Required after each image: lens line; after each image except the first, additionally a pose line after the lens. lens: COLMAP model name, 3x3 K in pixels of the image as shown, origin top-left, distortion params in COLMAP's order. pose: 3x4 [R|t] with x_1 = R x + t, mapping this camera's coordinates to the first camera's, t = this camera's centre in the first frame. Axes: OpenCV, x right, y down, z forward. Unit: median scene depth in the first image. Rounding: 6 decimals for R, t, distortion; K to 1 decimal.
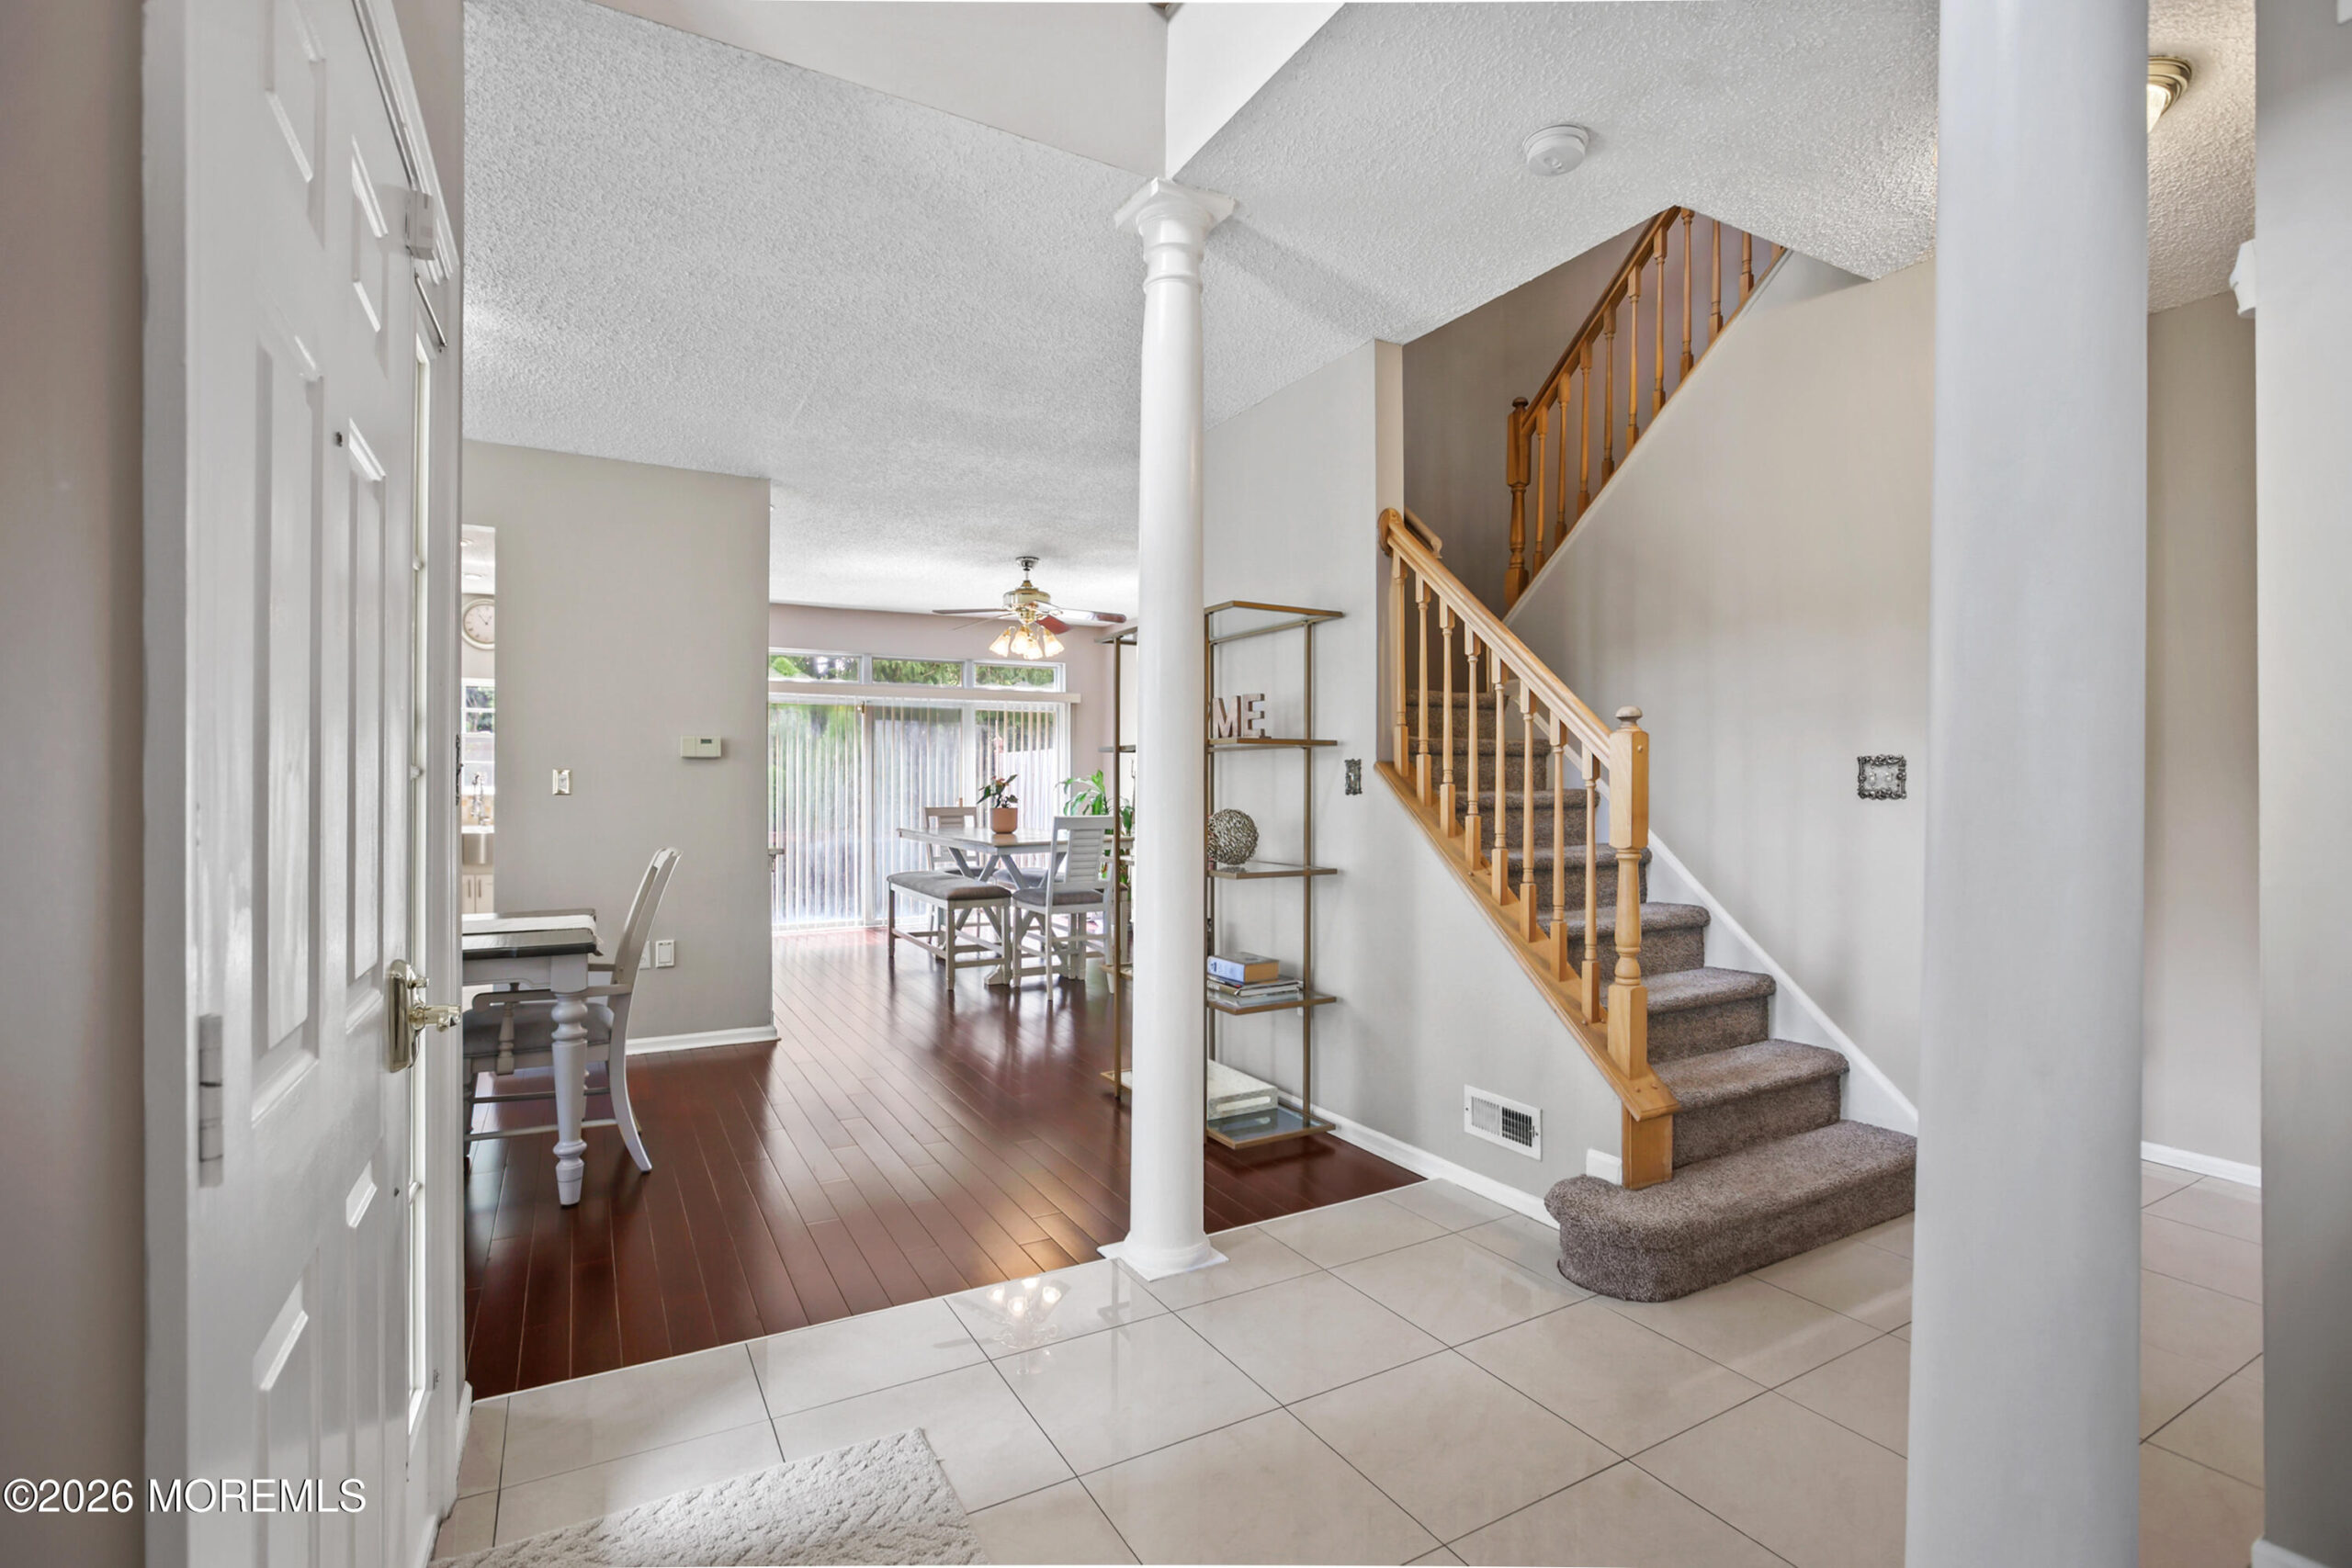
lens RADIAL K [[1084.8, 0, 1172.7], [0, 1084.8, 797.9], [0, 0, 1]] dist [-0.040740, 0.015295]
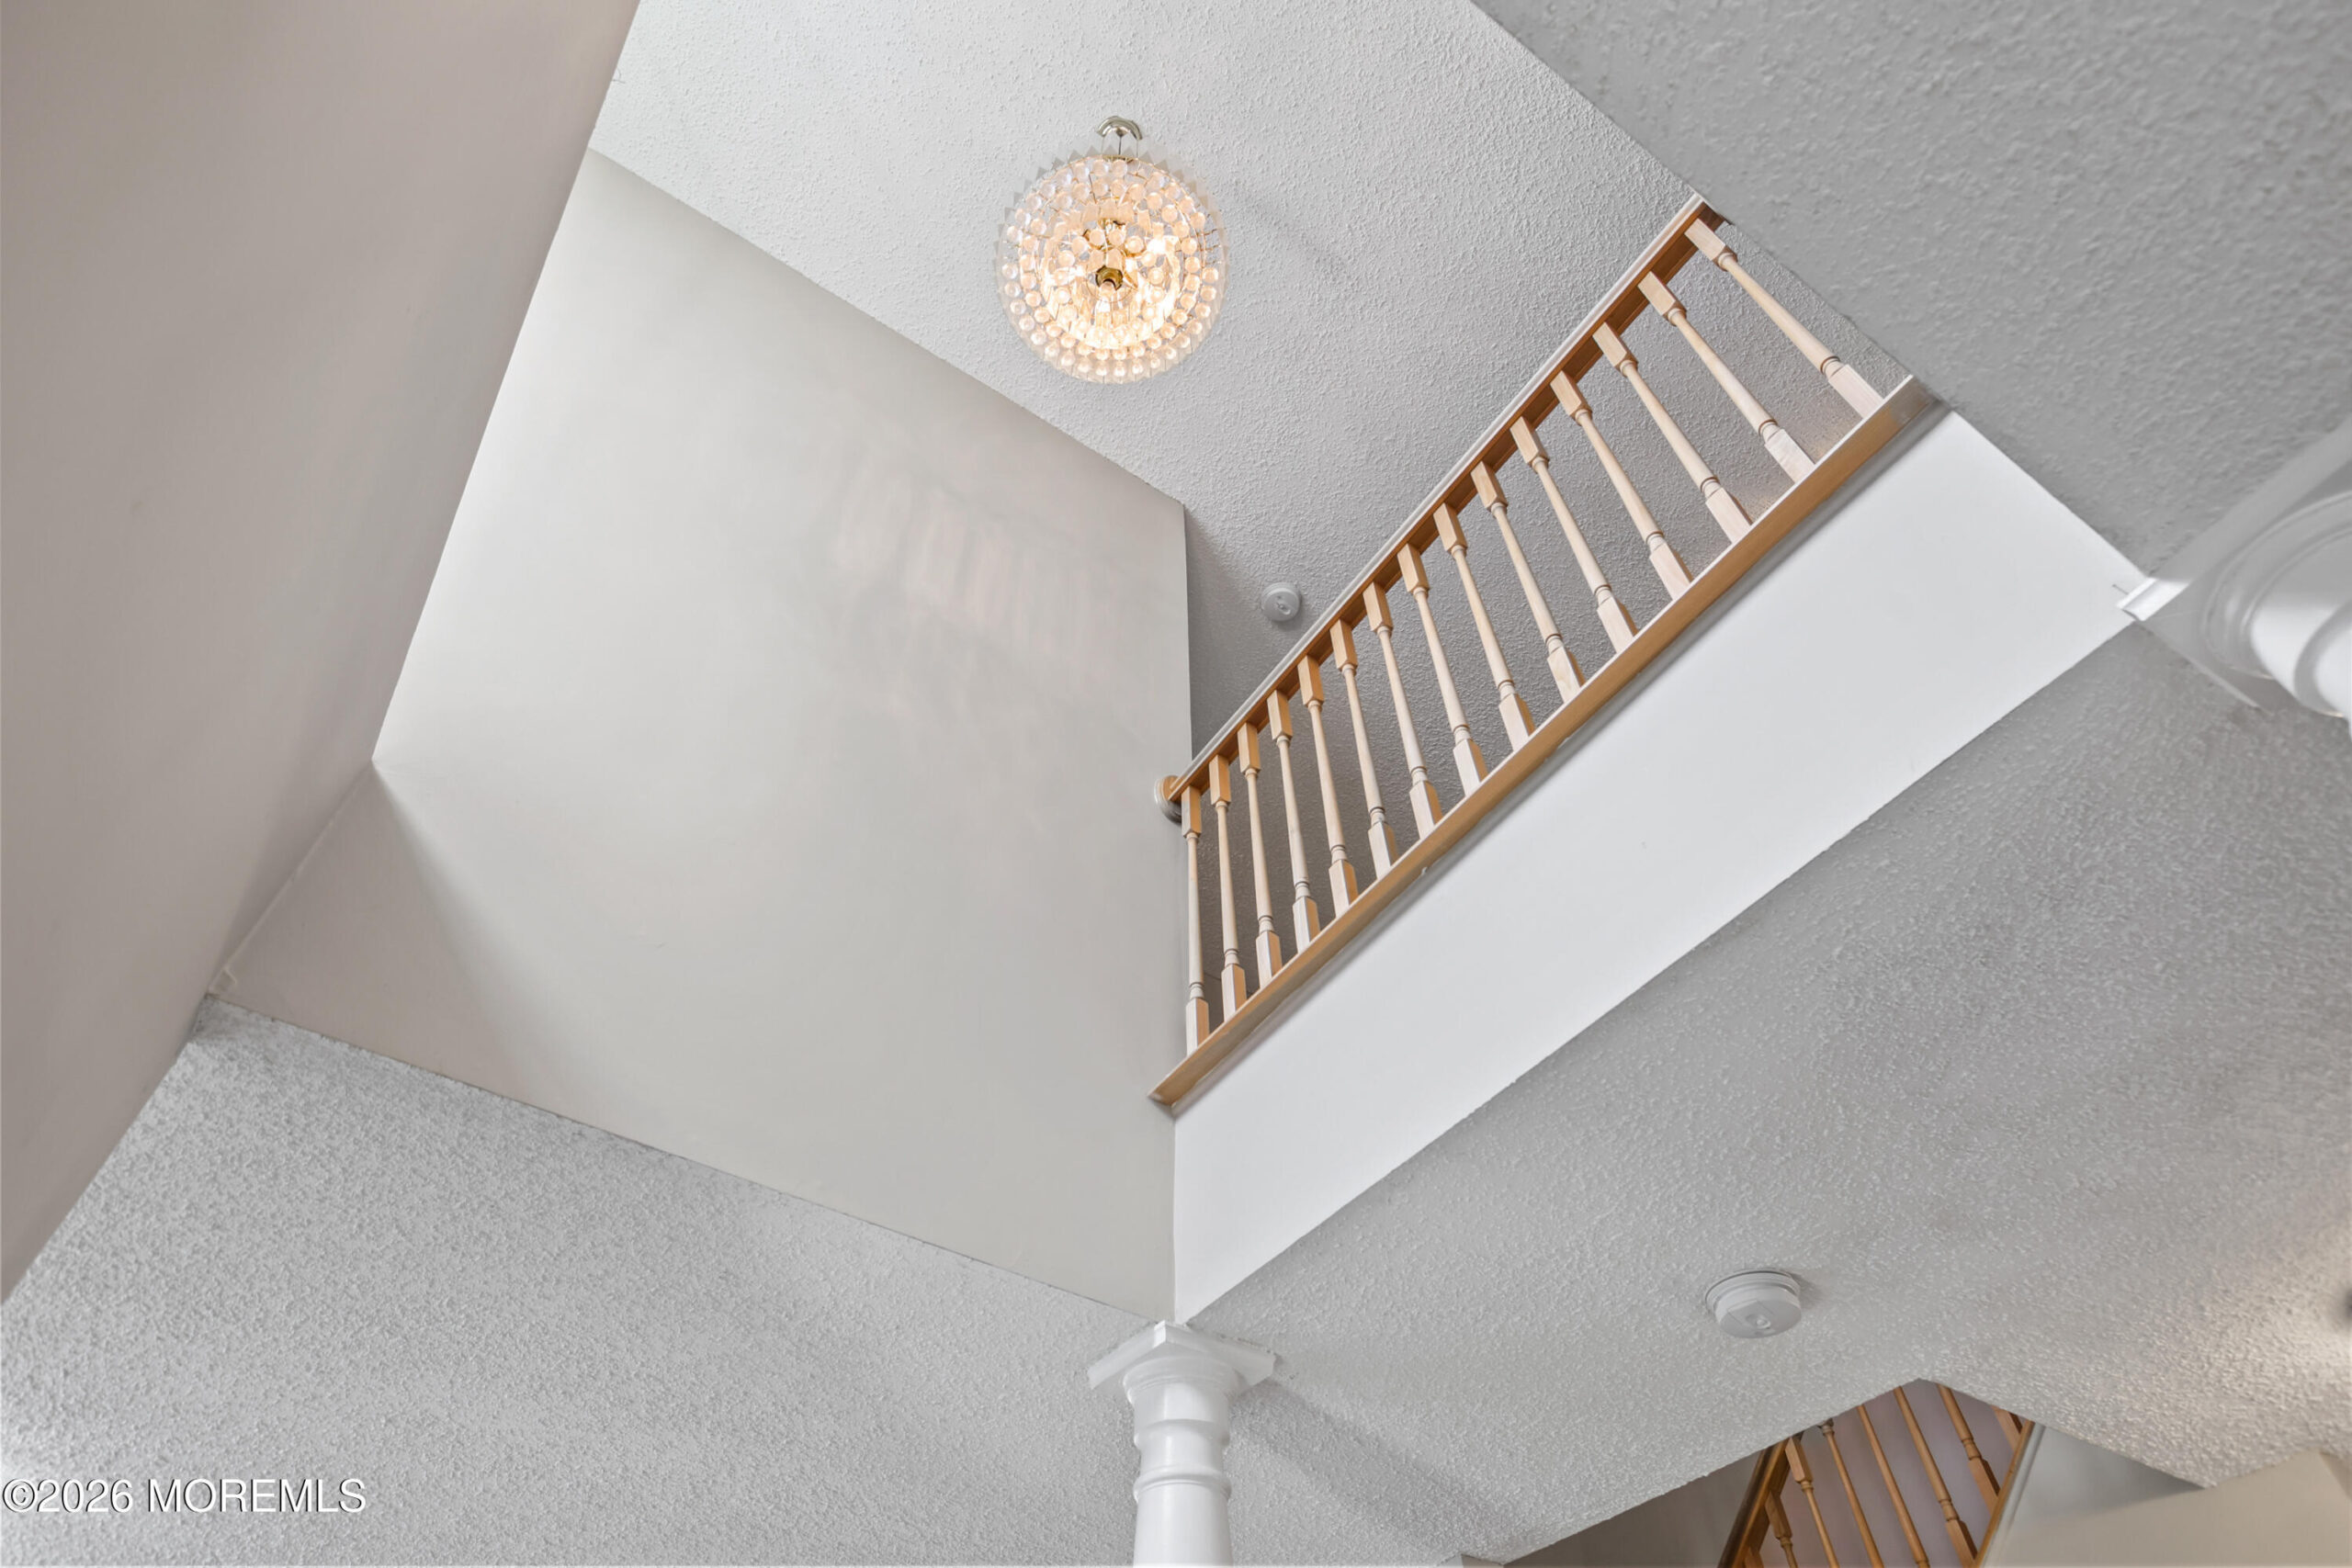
lens RADIAL K [[1278.1, 0, 1185.9], [0, 1278.1, 770.4], [0, 0, 1]] dist [-0.005373, 0.009507]
pose [[0.995293, 0.064791, 0.072065, -0.078885], [0.014932, 0.632228, -0.774639, -0.175801], [-0.095751, 0.772069, 0.628285, 0.230253]]
